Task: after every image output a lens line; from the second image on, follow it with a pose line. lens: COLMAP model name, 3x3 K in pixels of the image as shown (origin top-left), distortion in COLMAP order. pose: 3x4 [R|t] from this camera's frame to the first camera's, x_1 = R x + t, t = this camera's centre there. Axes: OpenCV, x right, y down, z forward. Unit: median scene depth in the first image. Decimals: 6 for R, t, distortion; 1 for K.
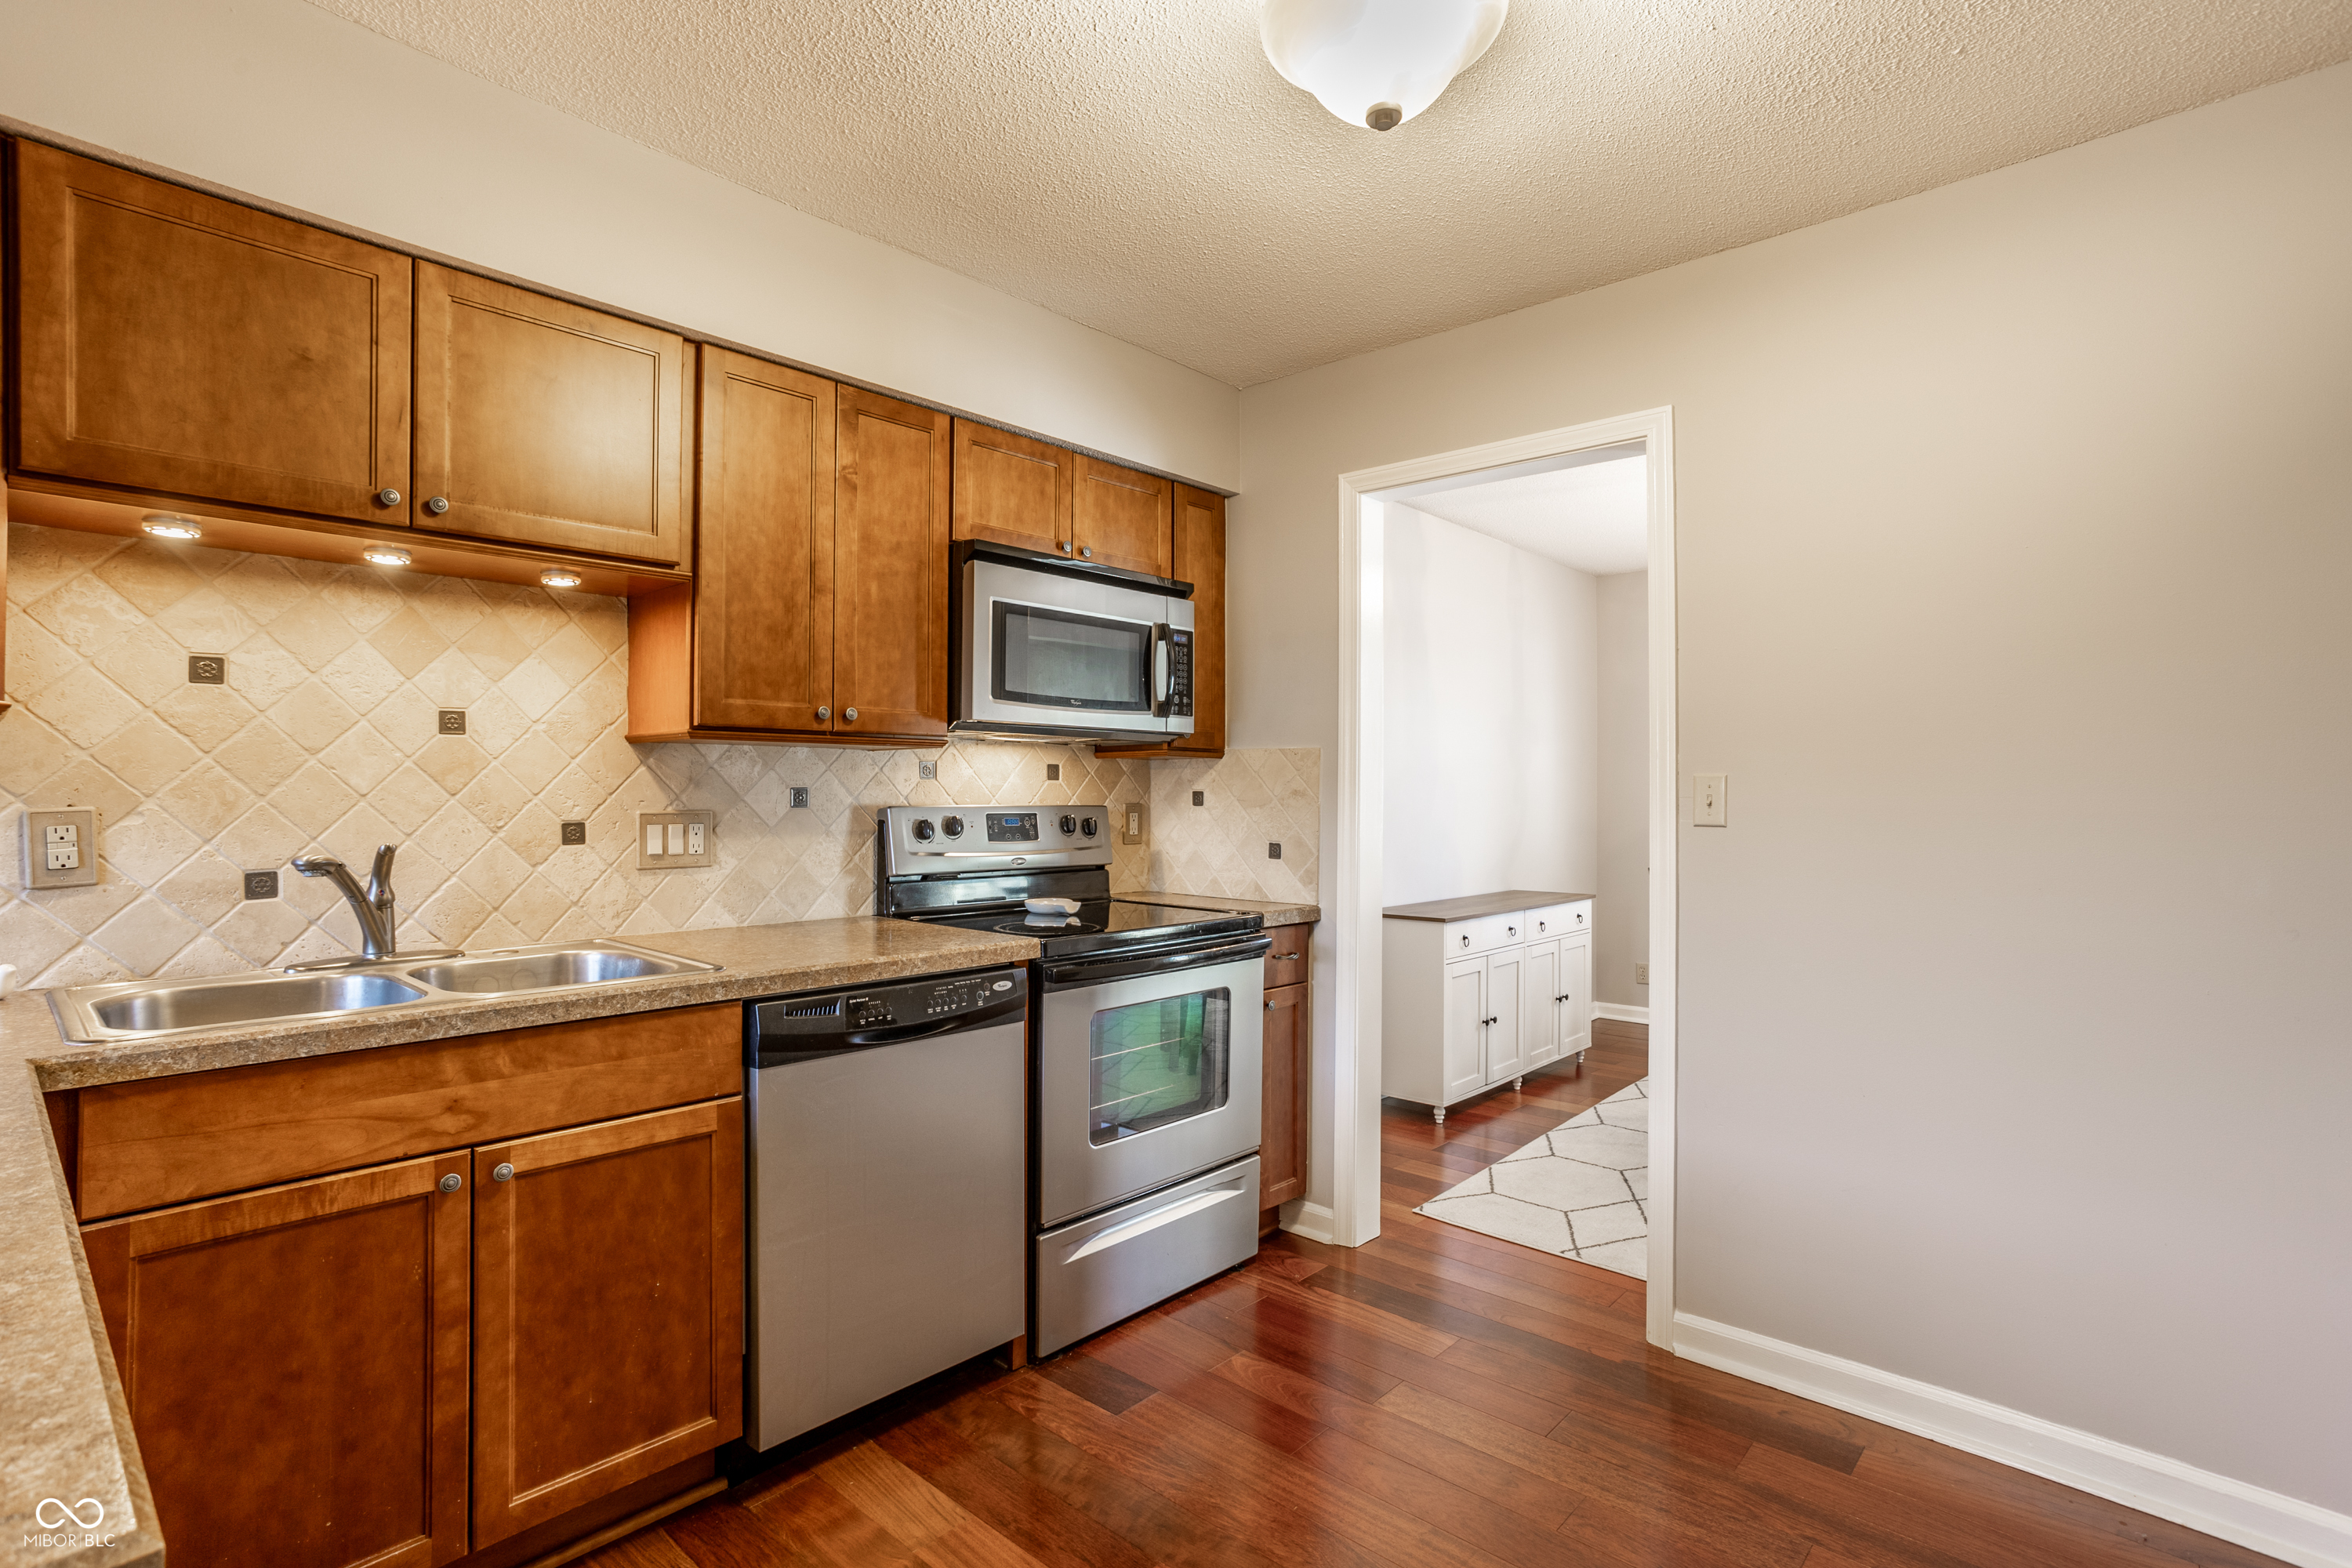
lens RADIAL K [[1139.3, 0, 1156.6], [0, 1139.3, 776.9], [0, 0, 1]] dist [-0.067825, 0.041565]
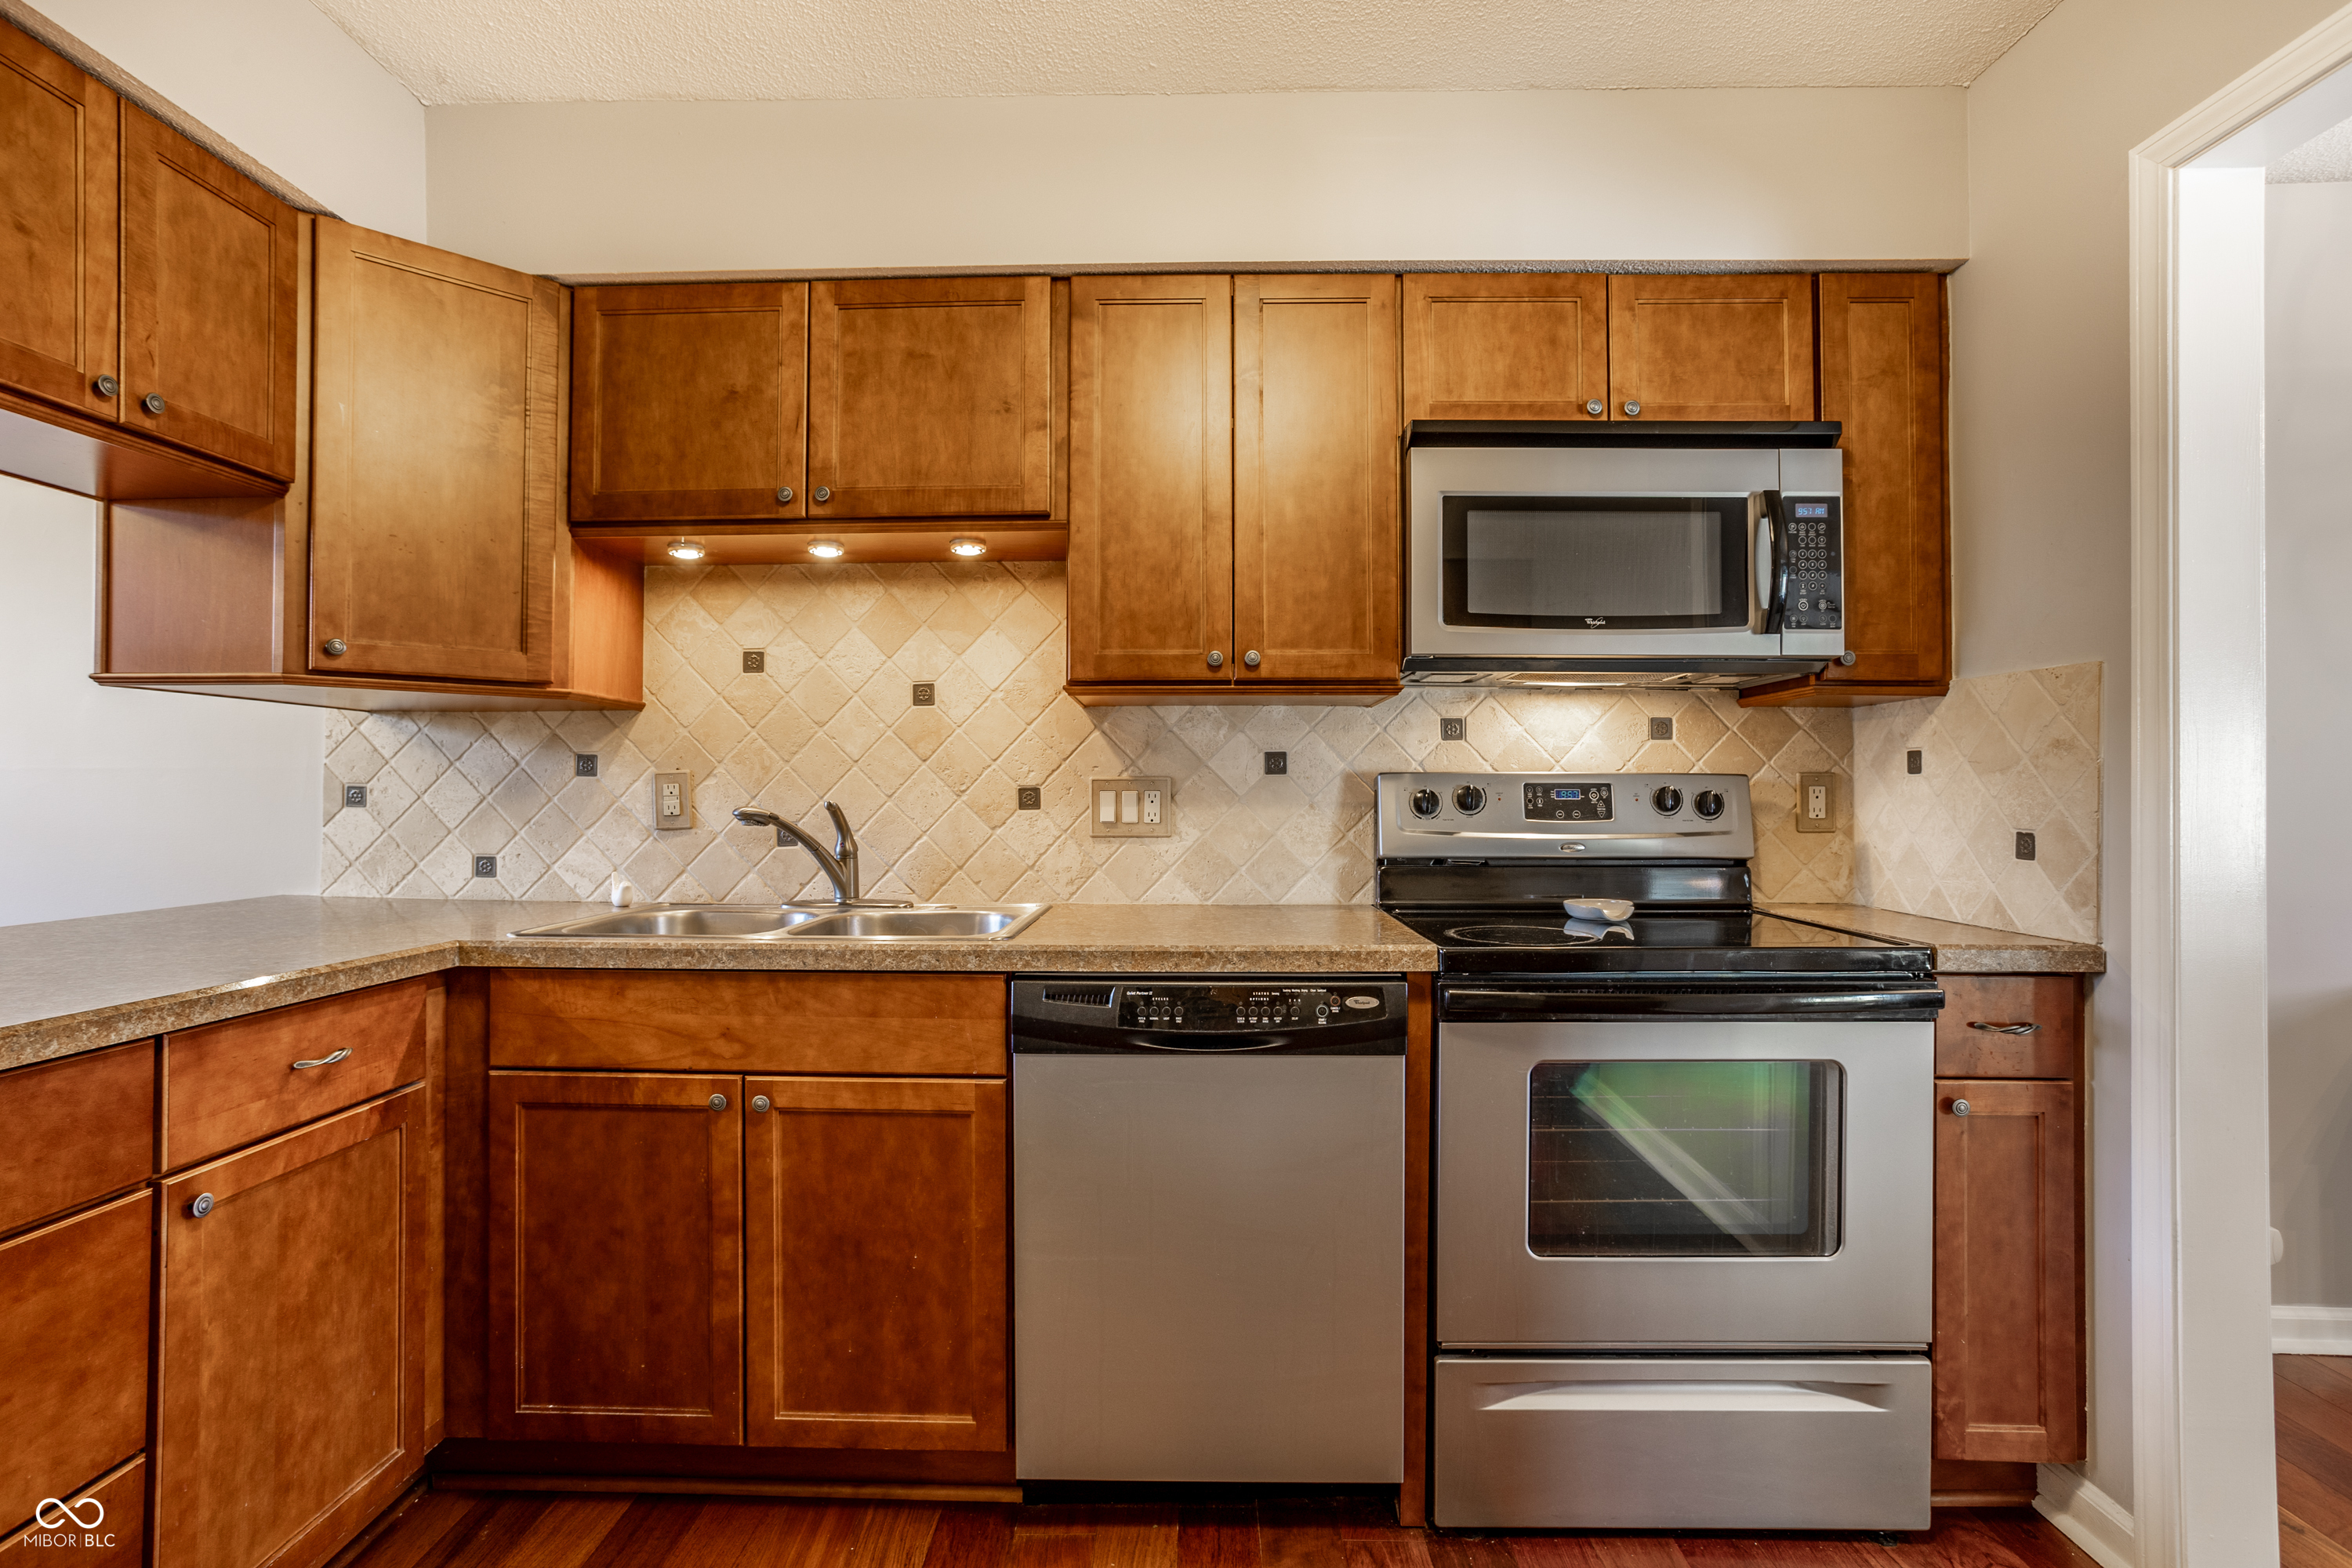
lens RADIAL K [[1139.3, 0, 1156.6], [0, 1139.3, 776.9], [0, 0, 1]] dist [-0.067825, 0.041565]
pose [[0.661305, -0.013026, -0.750004, 0.331117], [0.011921, 0.999905, -0.006855, 0.039412], [0.750022, -0.004407, 0.661398, 0.405554]]
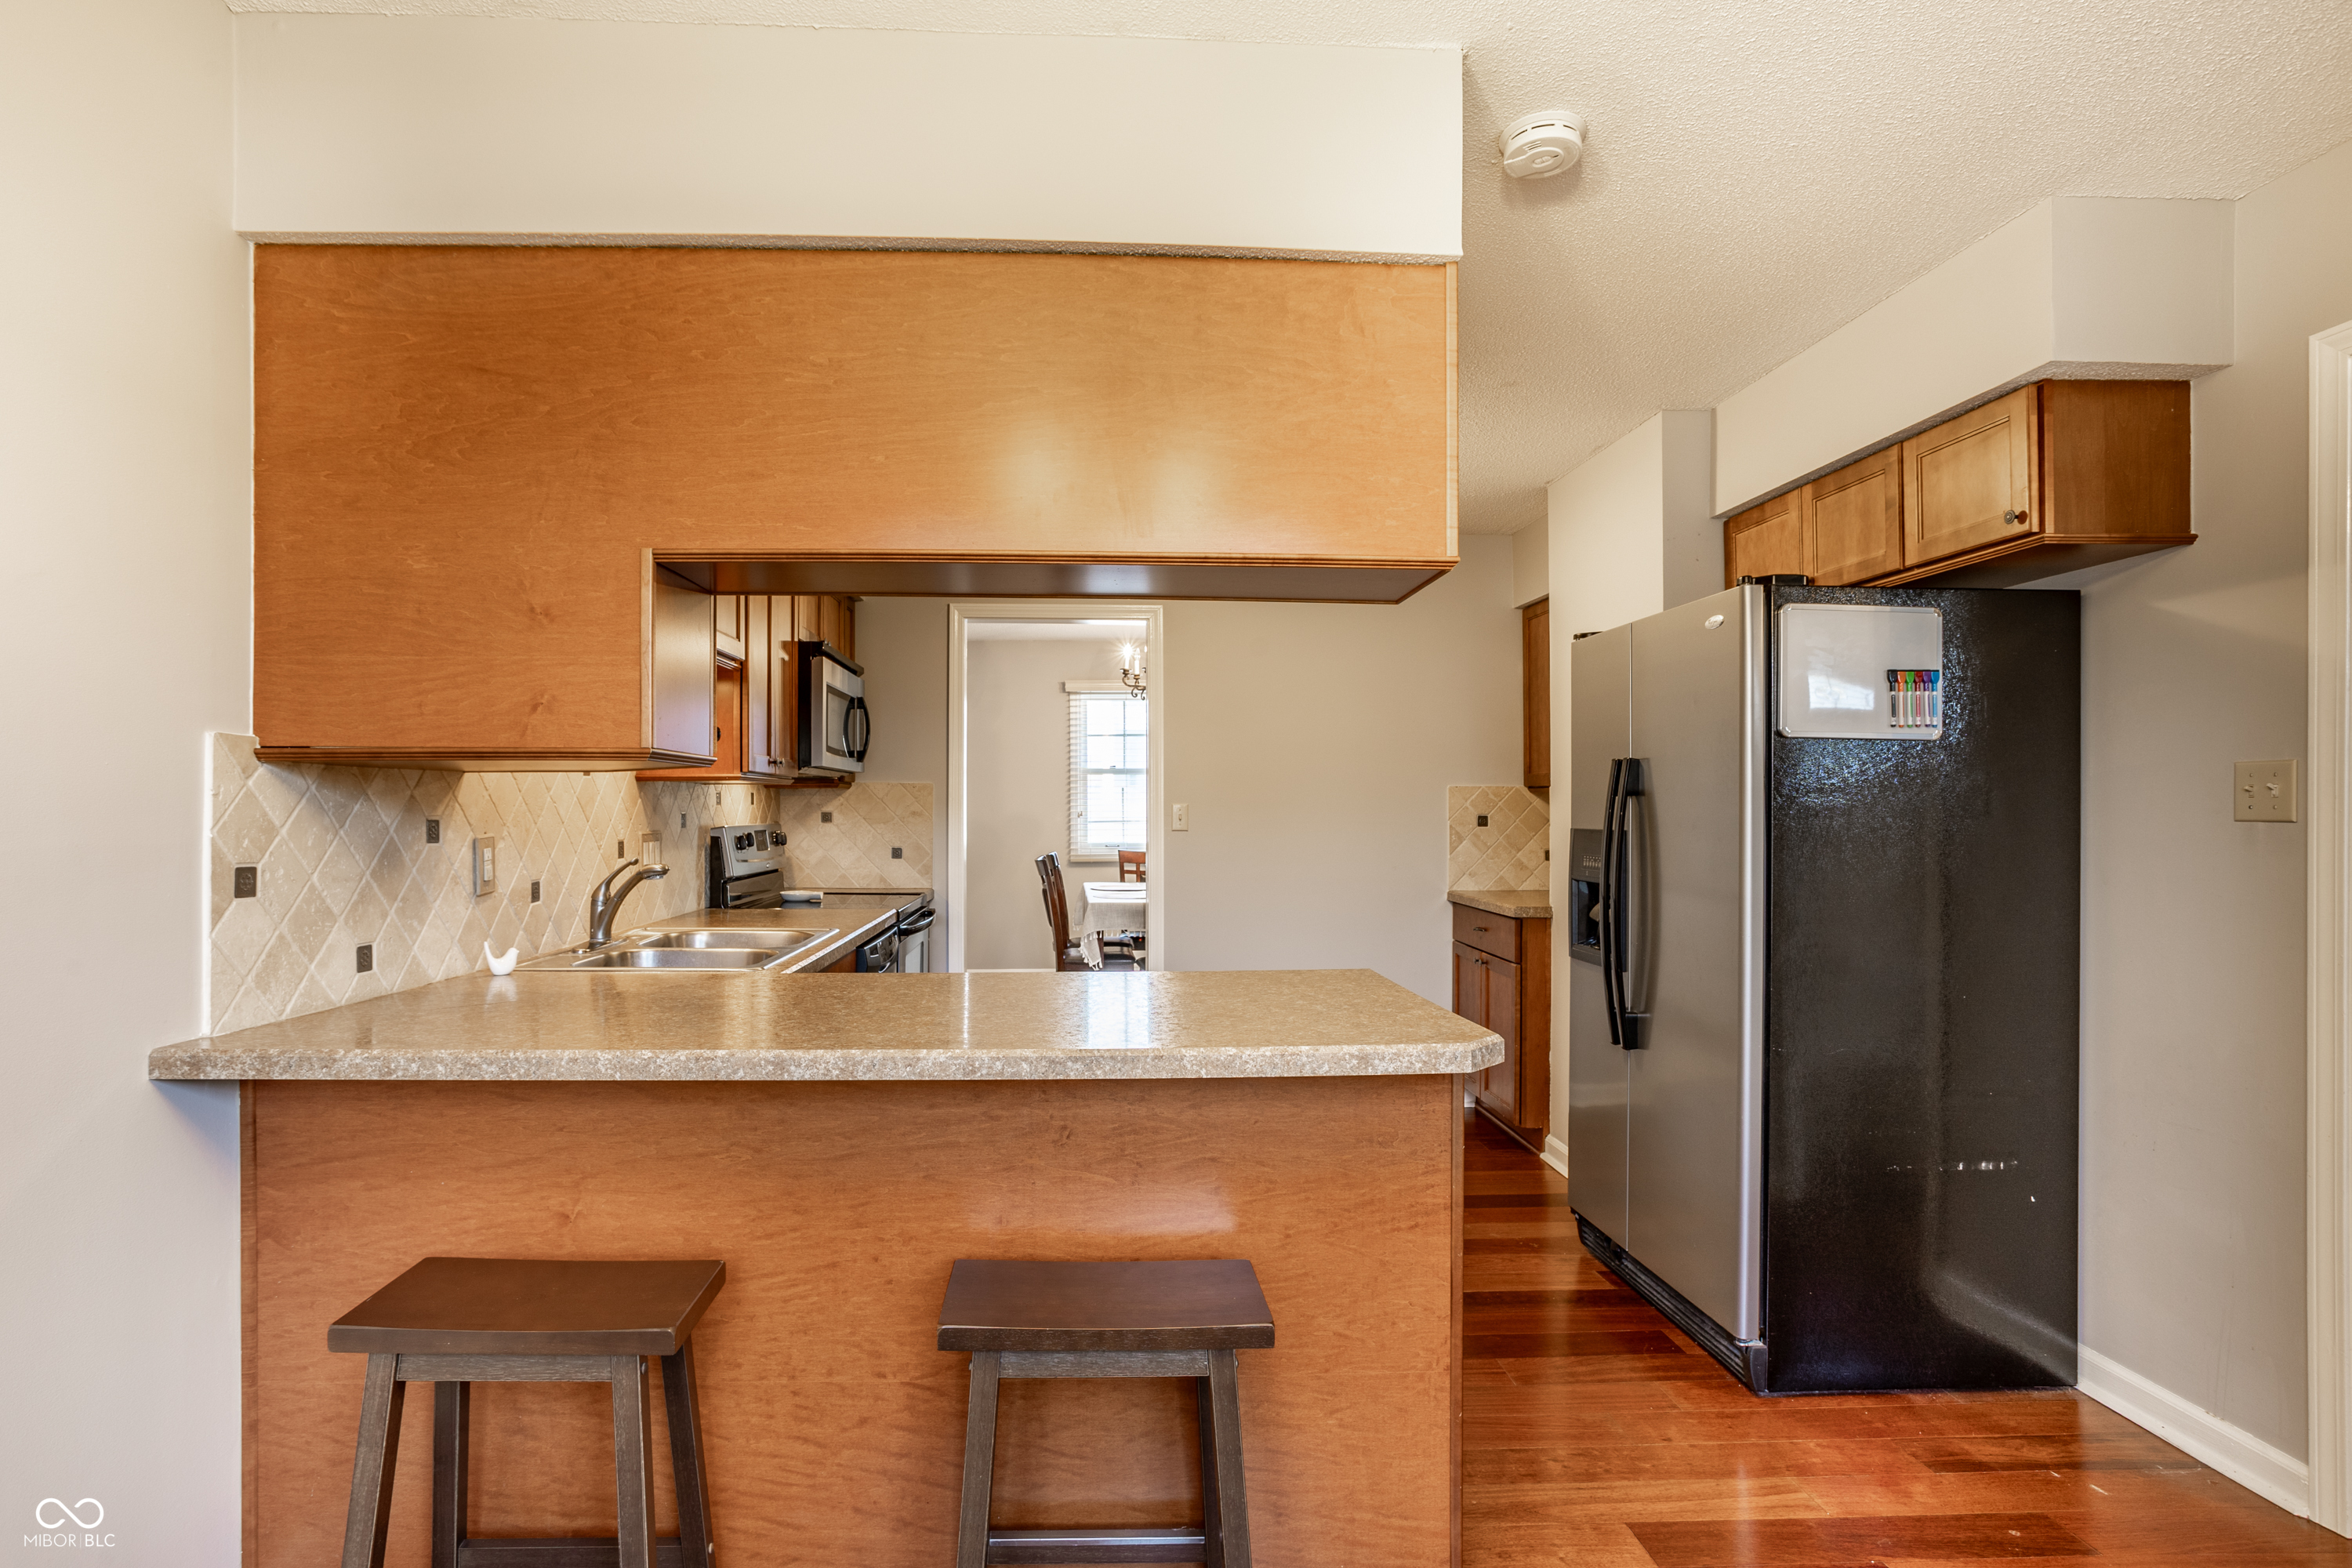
lens RADIAL K [[1267.3, 0, 1176.0], [0, 1267.3, 784.0], [0, 0, 1]] dist [0.000538, 0.000072]
pose [[0.672937, -0.000381, 0.739700, -1.200920], [0.006322, 0.999966, -0.005237, -0.015976], [-0.739673, 0.008201, 0.672917, -0.497973]]
